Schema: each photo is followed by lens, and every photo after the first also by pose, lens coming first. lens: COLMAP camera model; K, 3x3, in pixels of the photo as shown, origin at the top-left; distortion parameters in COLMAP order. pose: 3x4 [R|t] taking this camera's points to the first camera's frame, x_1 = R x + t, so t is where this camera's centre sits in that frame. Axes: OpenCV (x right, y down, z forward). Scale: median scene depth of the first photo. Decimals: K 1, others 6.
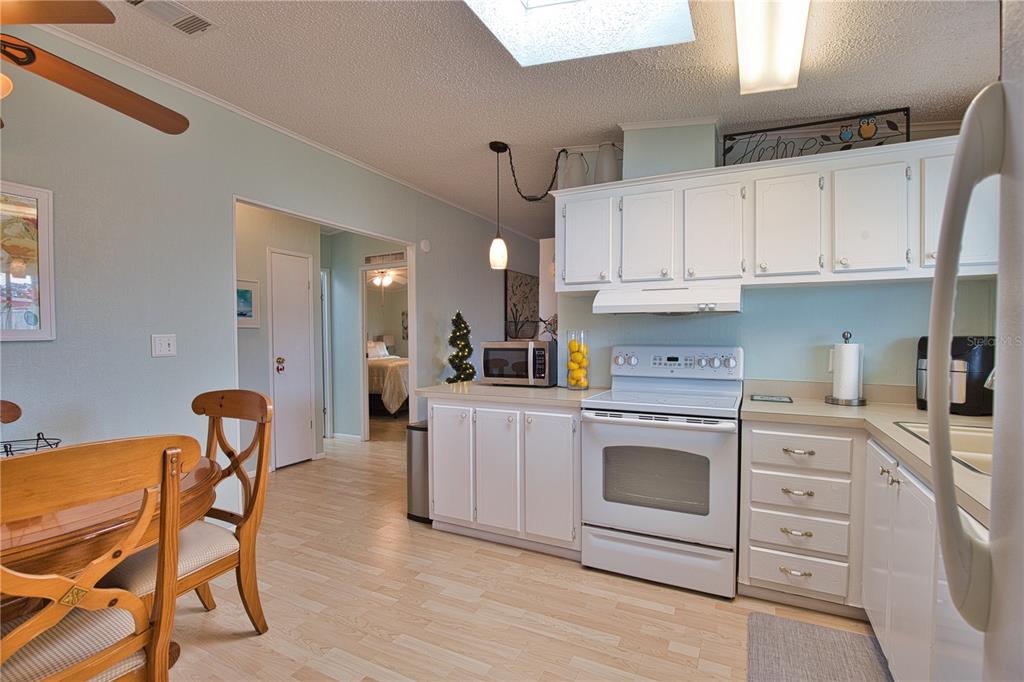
lens RADIAL K [[466.8, 0, 519.0], [0, 466.8, 346.2], [0, 0, 1]] dist [-0.035129, 0.006802]
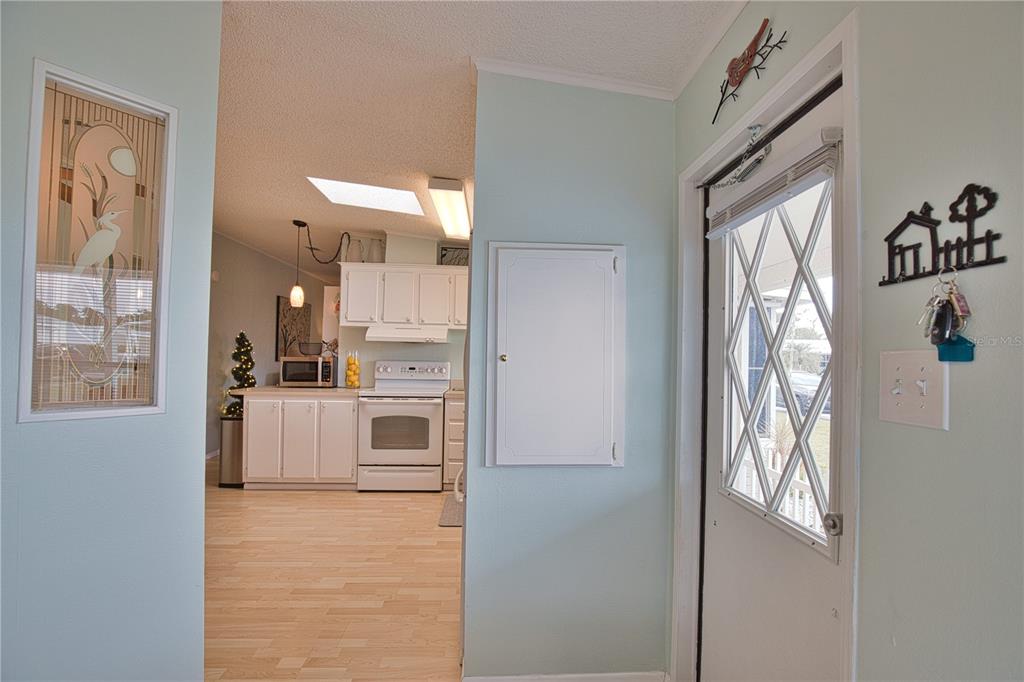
lens RADIAL K [[466.8, 0, 521.7], [0, 466.8, 348.1], [0, 0, 1]] dist [-0.035129, 0.006802]
pose [[0.861225, 0.026379, 0.507539, -0.196935], [-0.007992, 0.999232, -0.038373, 0.014905], [-0.508161, 0.028991, 0.860774, -0.690751]]
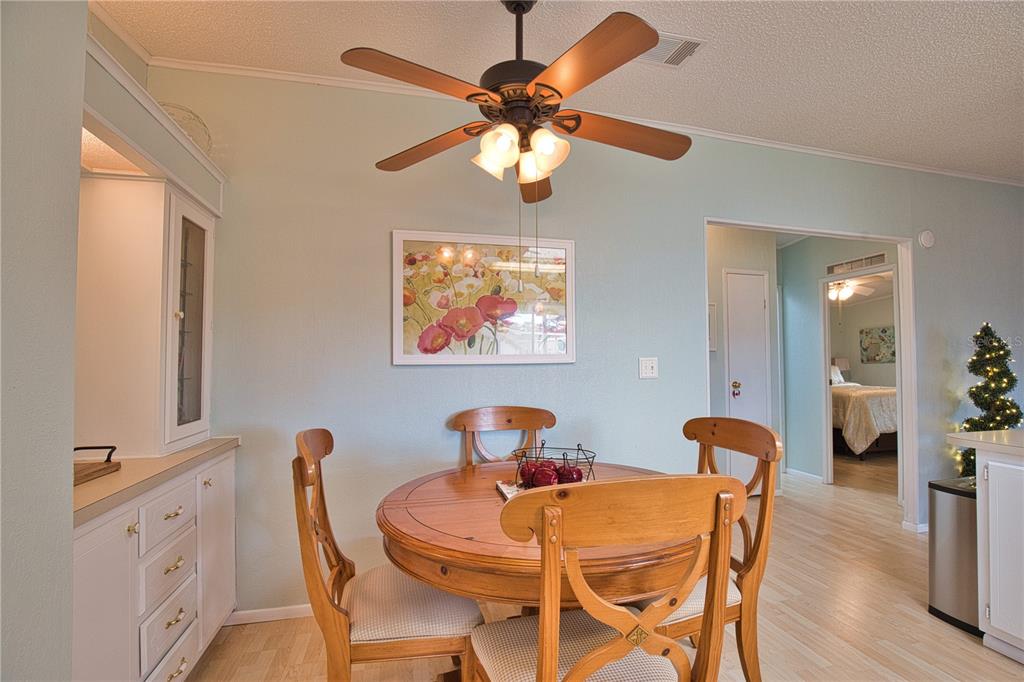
lens RADIAL K [[466.8, 0, 523.8], [0, 466.8, 349.2], [0, 0, 1]] dist [-0.035129, 0.006802]
pose [[0.663846, -0.015014, -0.747718, -0.145989], [-0.016795, 0.999247, -0.034975, -0.002984], [0.747680, 0.035776, 0.663094, 0.056141]]
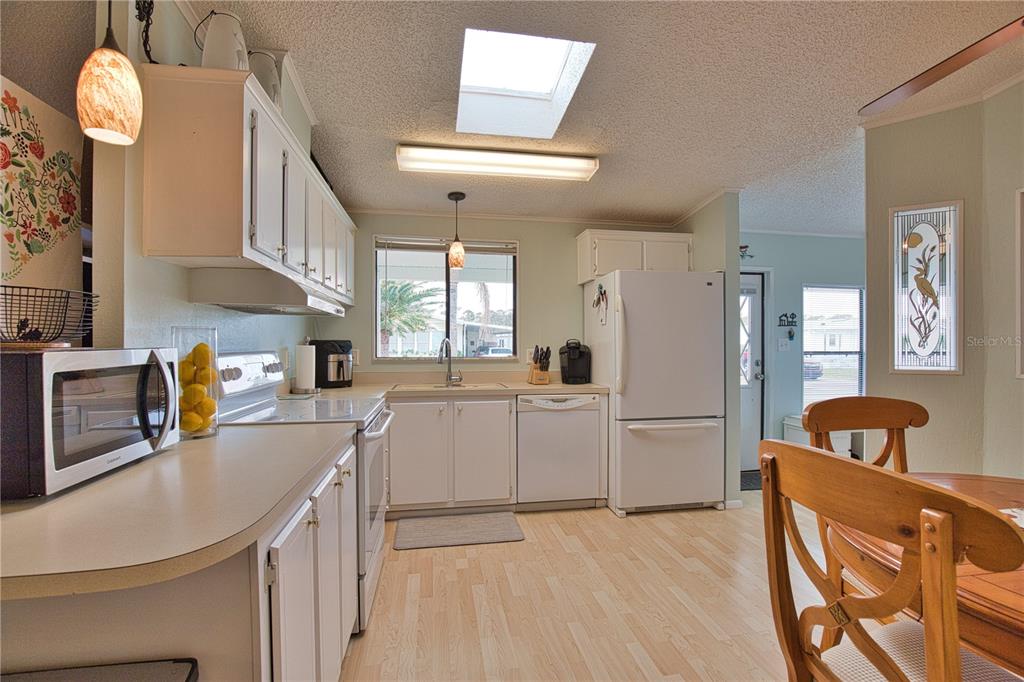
lens RADIAL K [[466.8, 0, 516.3], [0, 466.8, 342.8], [0, 0, 1]] dist [-0.035129, 0.006802]
pose [[-0.601882, 0.000587, 0.798585, -0.573045], [0.017694, 0.999764, 0.012600, -0.016937], [-0.798389, 0.021714, -0.601751, 1.126213]]
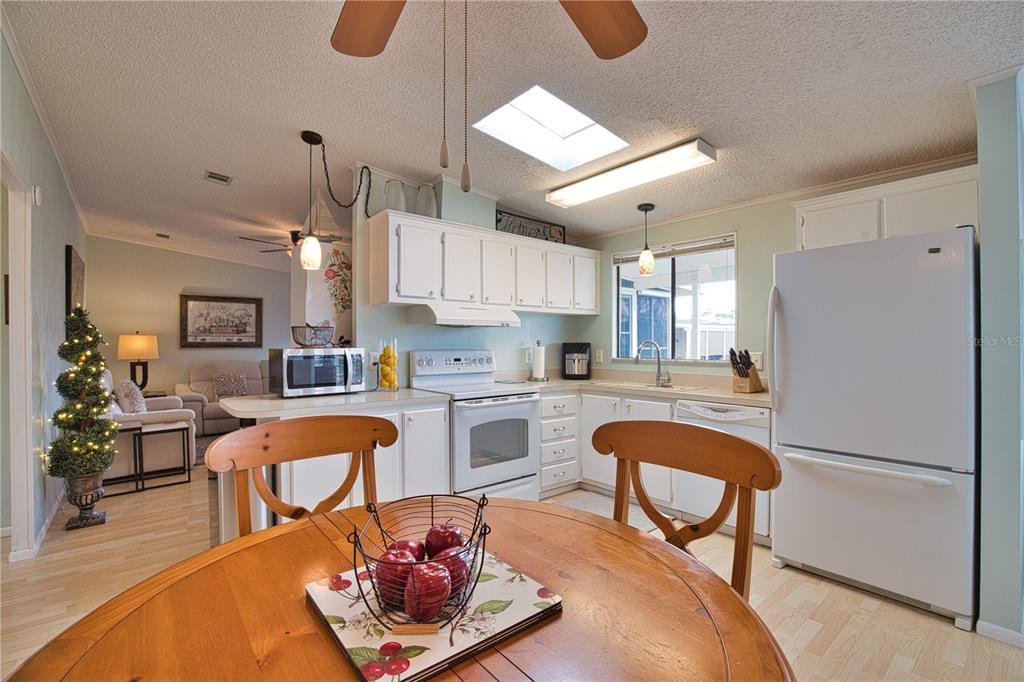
lens RADIAL K [[466.8, 0, 520.7], [0, 466.8, 342.3], [0, 0, 1]] dist [-0.035129, 0.006802]
pose [[0.389735, 0.001583, 0.920926, -0.842599], [0.020360, 0.999739, -0.010335, -0.005150], [-0.920702, 0.022778, 0.389601, 0.310442]]
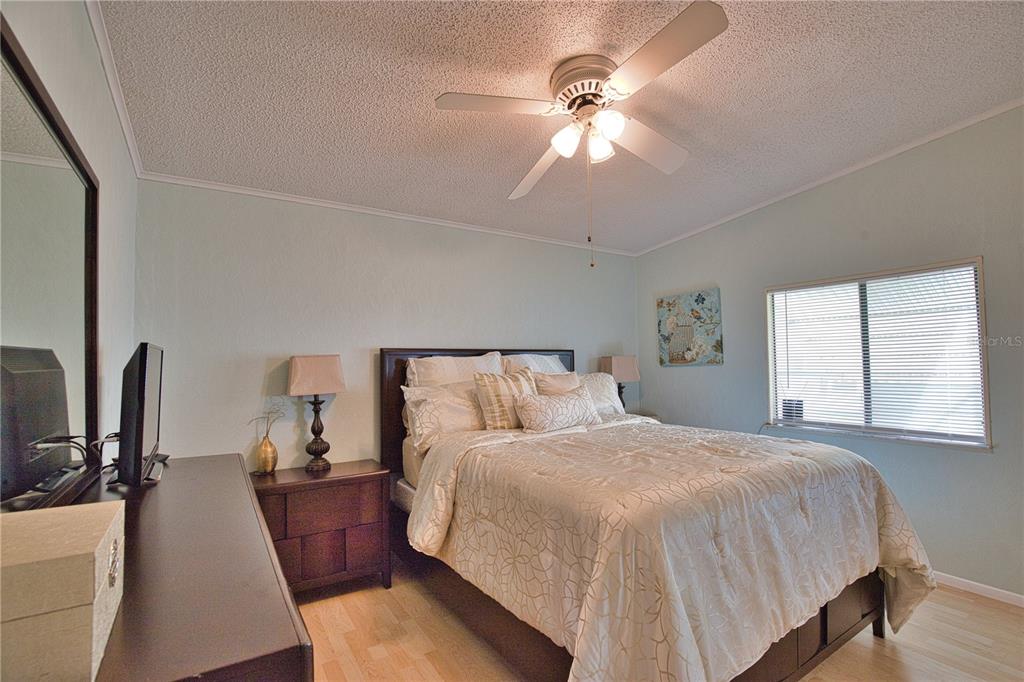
lens RADIAL K [[466.8, 0, 520.4], [0, 466.8, 339.1], [0, 0, 1]] dist [-0.035129, 0.006802]
pose [[0.869391, -0.023066, -0.493587, -0.579037], [-0.007467, 0.998183, -0.059799, -0.048474], [0.494069, 0.055674, 0.867638, 2.191961]]
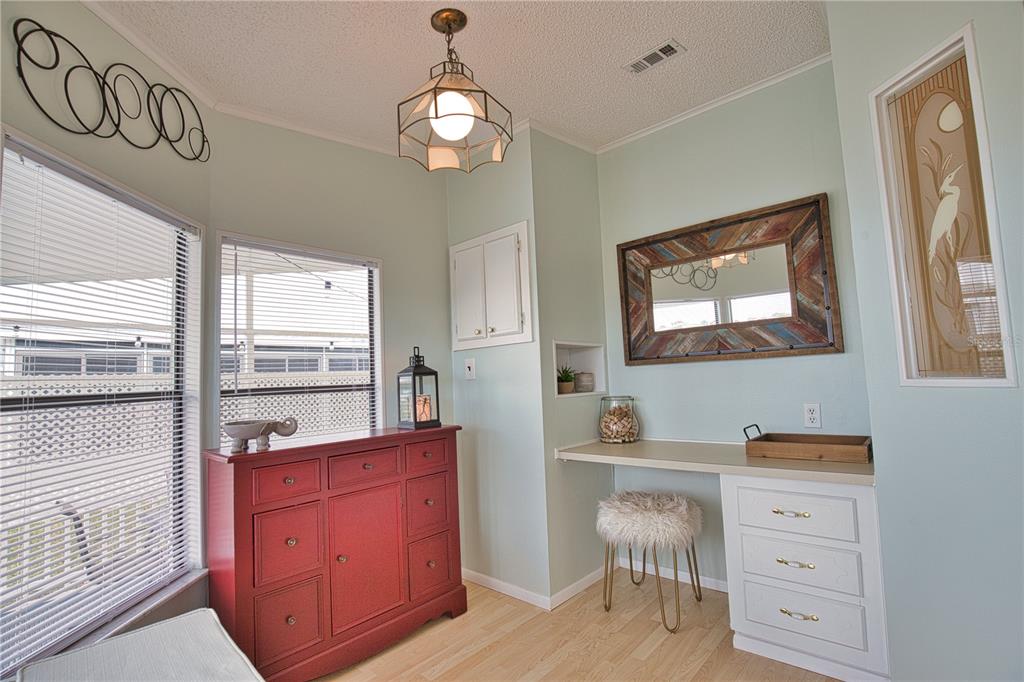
lens RADIAL K [[466.8, 0, 512.7], [0, 466.8, 343.2], [0, 0, 1]] dist [-0.035129, 0.006802]
pose [[-0.258143, -0.053471, -0.964626, 0.216491], [0.023166, 0.997838, -0.061511, 0.045463], [0.965829, -0.038225, -0.256346, -0.386872]]
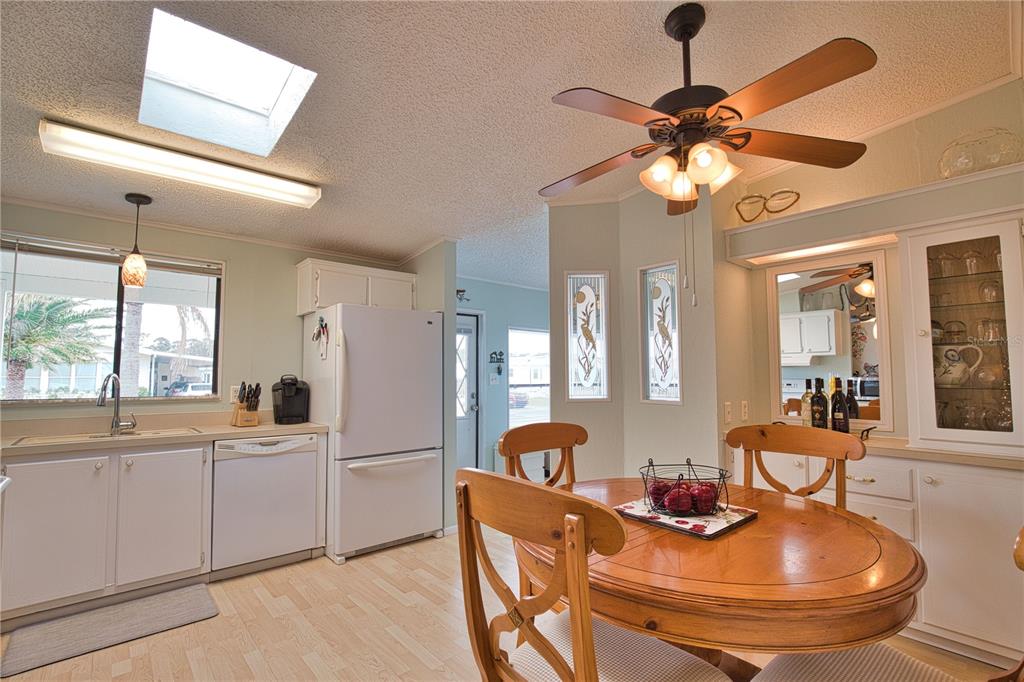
lens RADIAL K [[466.8, 0, 513.6], [0, 466.8, 343.5], [0, 0, 1]] dist [-0.035129, 0.006802]
pose [[-0.931930, 0.031154, 0.361297, -0.594581], [0.014029, 0.998654, -0.049927, -0.020391], [-0.362366, -0.041460, -0.931113, 1.112513]]
